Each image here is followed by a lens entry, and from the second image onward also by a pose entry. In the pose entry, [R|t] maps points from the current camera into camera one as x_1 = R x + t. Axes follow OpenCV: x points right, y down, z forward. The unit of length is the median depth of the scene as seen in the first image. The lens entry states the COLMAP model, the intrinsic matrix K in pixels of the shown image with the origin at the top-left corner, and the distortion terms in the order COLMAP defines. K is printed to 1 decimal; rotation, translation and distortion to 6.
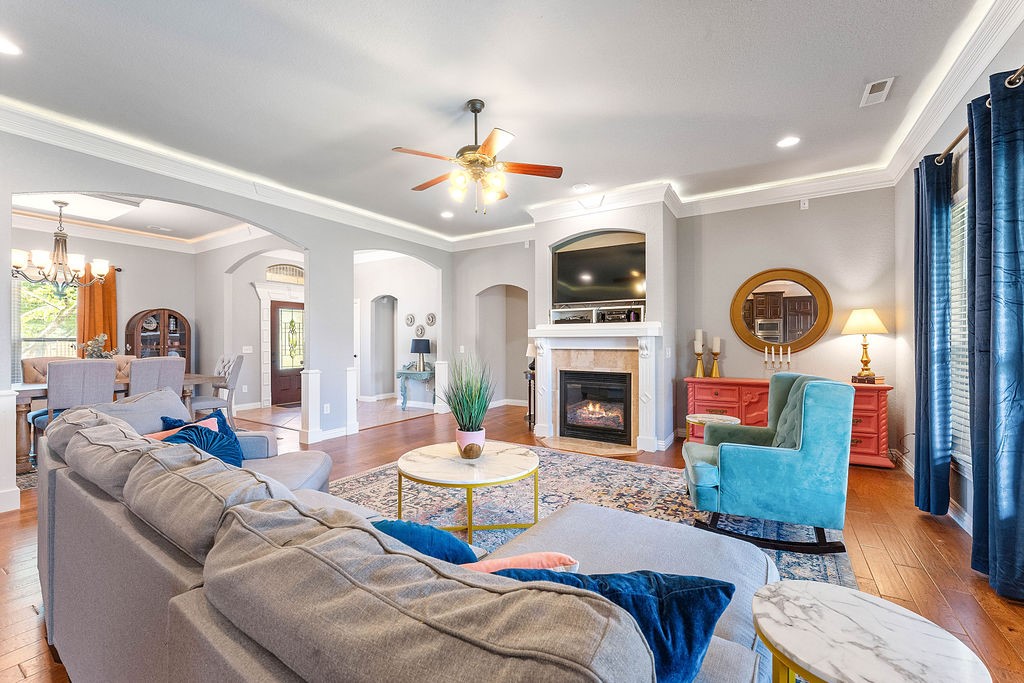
lens RADIAL K [[414.1, 0, 507.3], [0, 414.1, 345.0], [0, 0, 1]] dist [-0.002263, -0.000859]
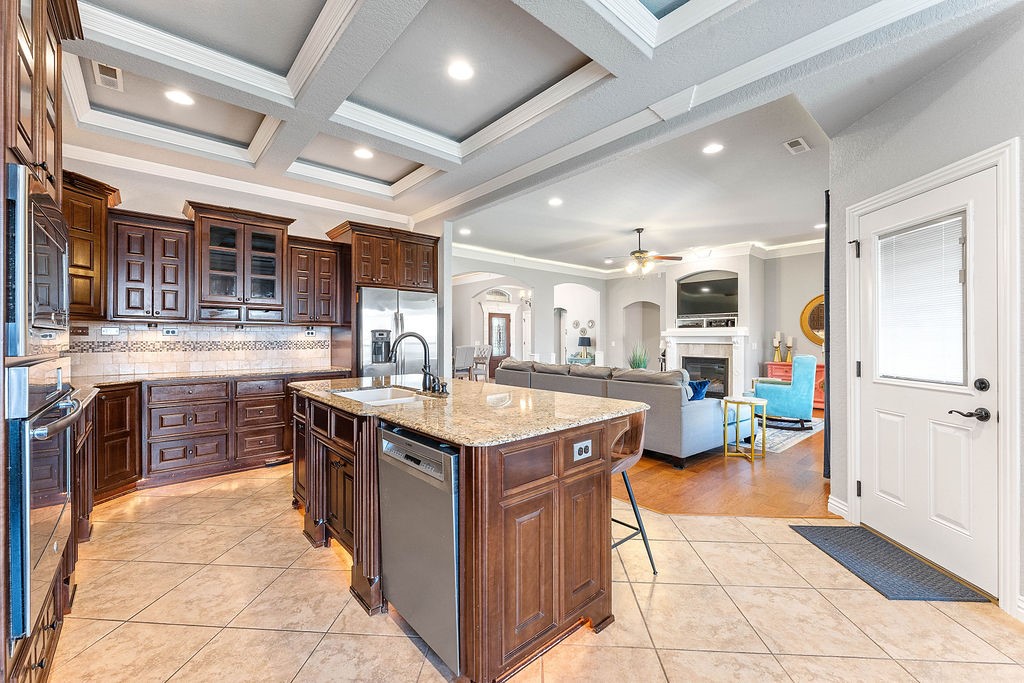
lens RADIAL K [[414.1, 0, 509.9], [0, 414.1, 336.8], [0, 0, 1]] dist [-0.002263, -0.000859]
pose [[0.961727, 0.003024, -0.273994, -0.083788], [-0.007154, 0.999875, -0.014077, 0.012221], [0.273917, 0.015498, 0.961629, -0.805015]]
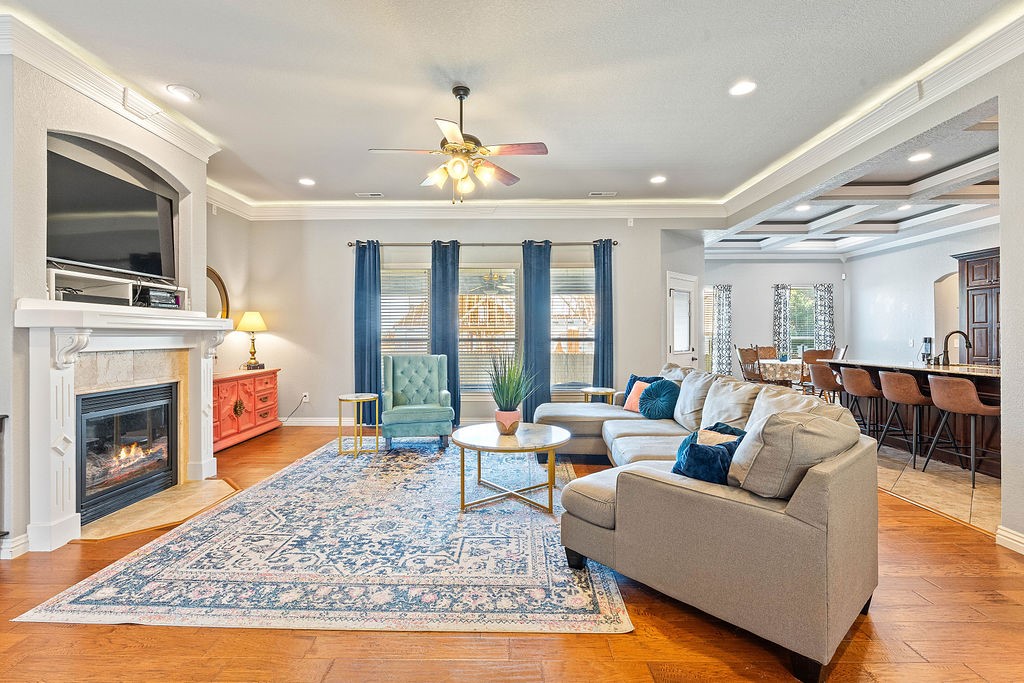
lens RADIAL K [[466.8, 0, 506.0], [0, 466.8, 333.1], [0, 0, 1]] dist [-0.004122, 0.000297]
pose [[-0.518878, 0.009100, 0.854800, -0.673002], [0.013894, 0.999901, -0.002210, -0.005177], [-0.854735, 0.010730, -0.518953, 0.932638]]
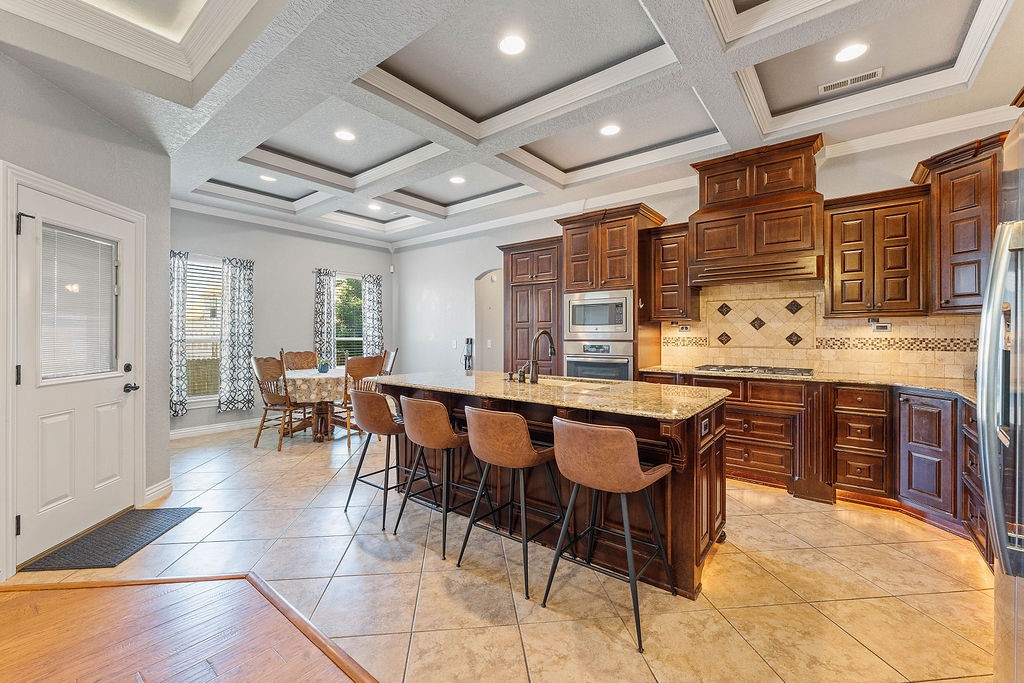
lens RADIAL K [[414.1, 0, 507.7], [0, 414.1, 334.5], [0, 0, 1]] dist [-0.002263, -0.000859]
pose [[-0.993974, 0.004724, 0.109513, -0.349583], [0.006040, 0.999913, 0.011690, -0.000446], [-0.109449, 0.012281, -0.993917, 0.224426]]
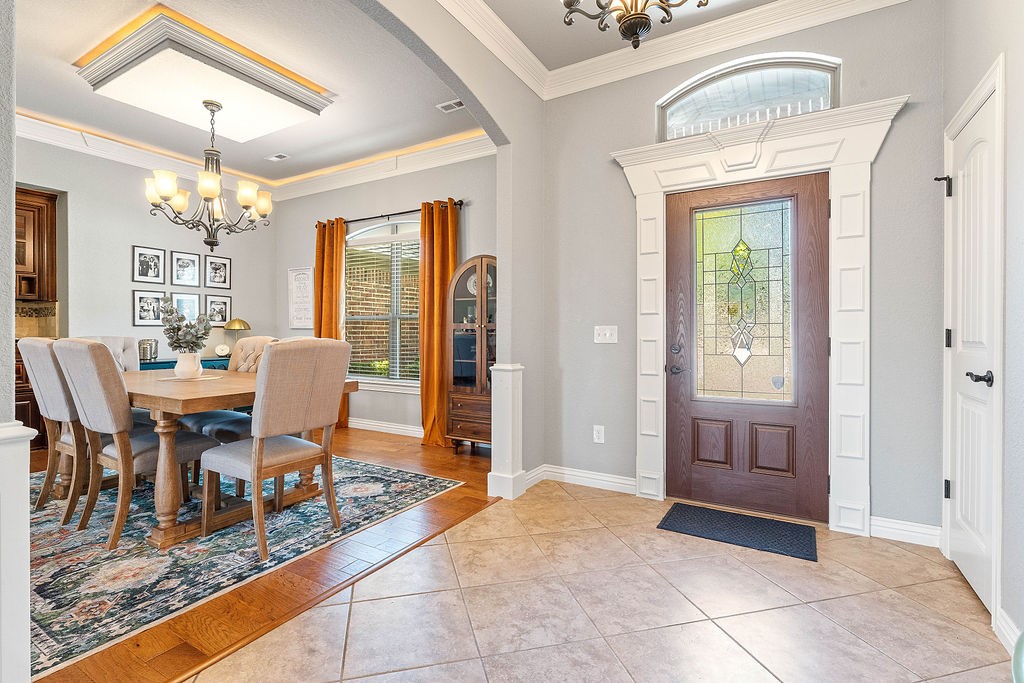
lens RADIAL K [[466.8, 0, 516.7], [0, 466.8, 338.7], [0, 0, 1]] dist [-0.004122, 0.000297]
pose [[-0.000662, 0.008966, -0.999960, -0.298012], [-0.016922, 0.999817, 0.008976, 0.020353], [0.999857, 0.016927, -0.000510, 1.434557]]
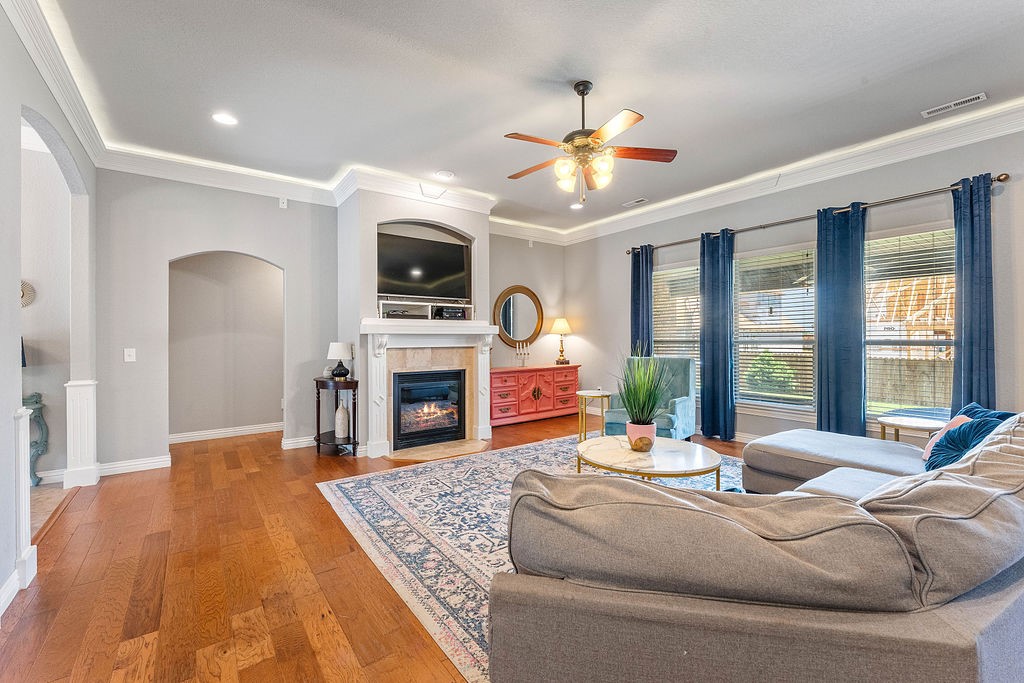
lens RADIAL K [[427.8, 0, 506.6], [0, 427.8, 337.6], [0, 0, 1]] dist [-0.001265, 0.000507]
pose [[0.365647, 0.002035, 0.930751, -0.663581], [0.014093, 0.999871, -0.007723, -0.001796], [-0.930647, 0.015941, 0.365571, 0.508543]]
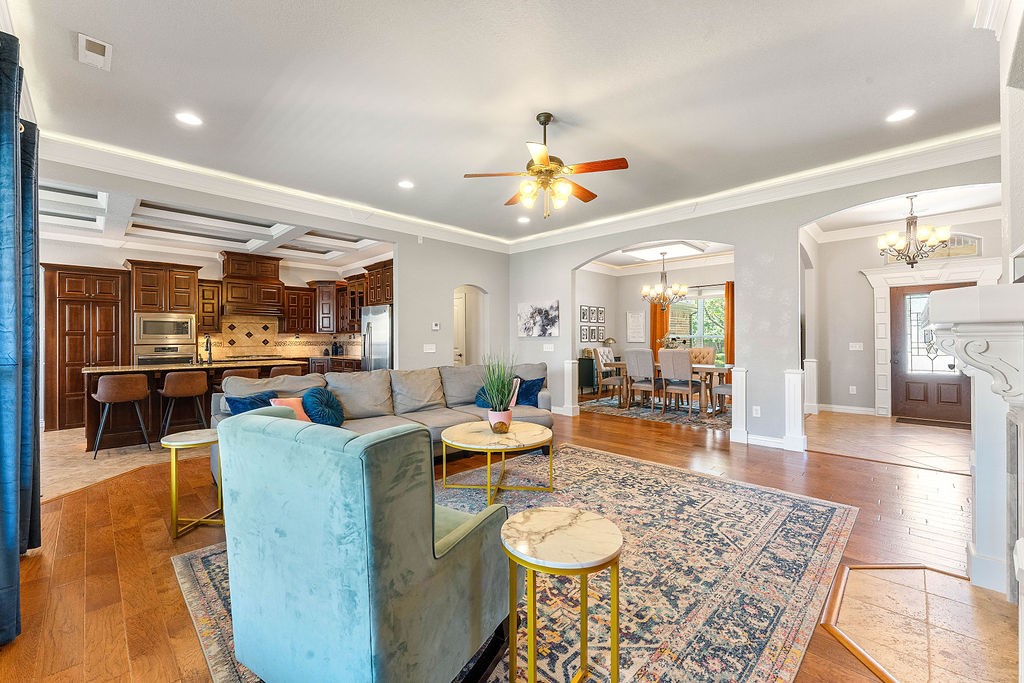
lens RADIAL K [[414.1, 0, 507.4], [0, 414.1, 336.7], [0, 0, 1]] dist [-0.002263, -0.000859]
pose [[-0.209736, -0.000040, -0.977758, 0.623182], [-0.005817, 0.999982, 0.001207, -0.009926], [0.977741, 0.005941, -0.209733, 0.709598]]
